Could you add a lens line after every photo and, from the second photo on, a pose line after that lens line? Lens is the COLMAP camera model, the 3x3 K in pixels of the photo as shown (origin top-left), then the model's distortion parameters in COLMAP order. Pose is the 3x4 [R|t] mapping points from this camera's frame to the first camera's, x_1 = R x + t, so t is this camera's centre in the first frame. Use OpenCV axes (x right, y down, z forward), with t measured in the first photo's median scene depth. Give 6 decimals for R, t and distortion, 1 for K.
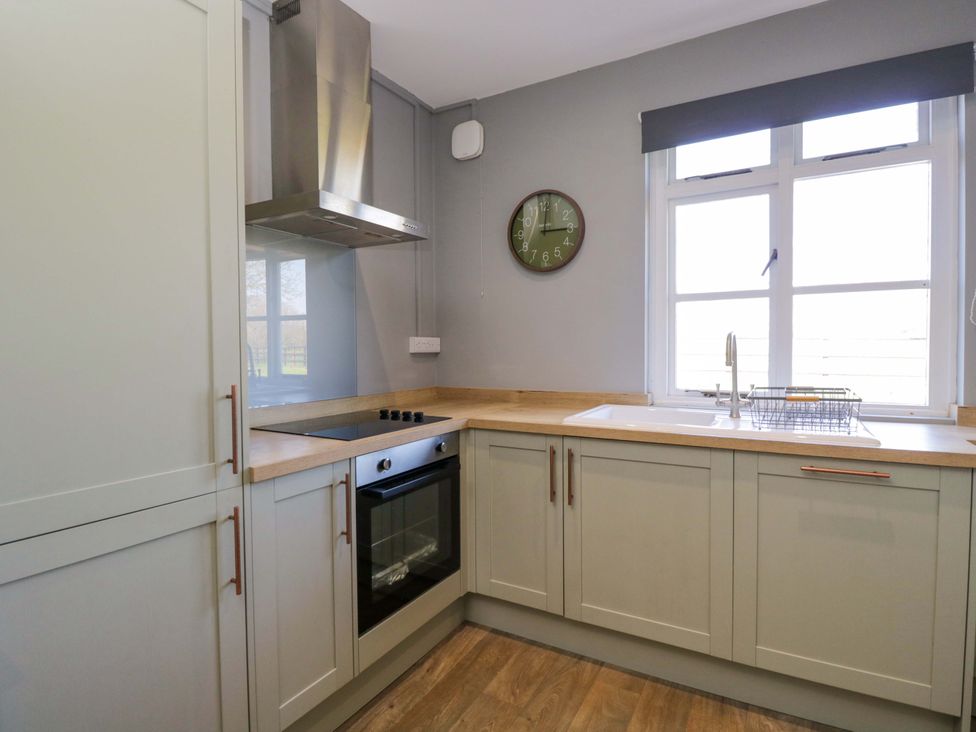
lens RADIAL K [[518.8, 0, 488.0], [0, 518.8, 366.0], [0, 0, 1]] dist [0.004147, -0.015505]
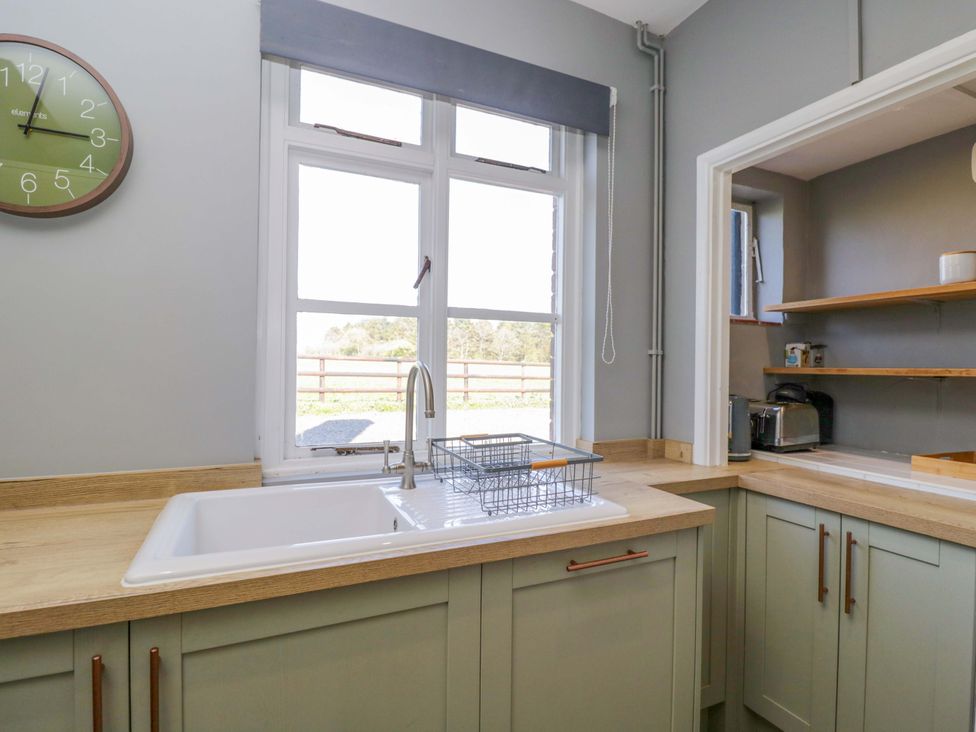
lens RADIAL K [[518.8, 0, 488.0], [0, 518.8, 366.0], [0, 0, 1]] dist [0.004147, -0.015505]
pose [[0.571885, 0.002736, 0.820329, -0.029230], [0.001160, 0.999991, -0.004144, -0.057794], [-0.820333, 0.003321, 0.571876, 0.480897]]
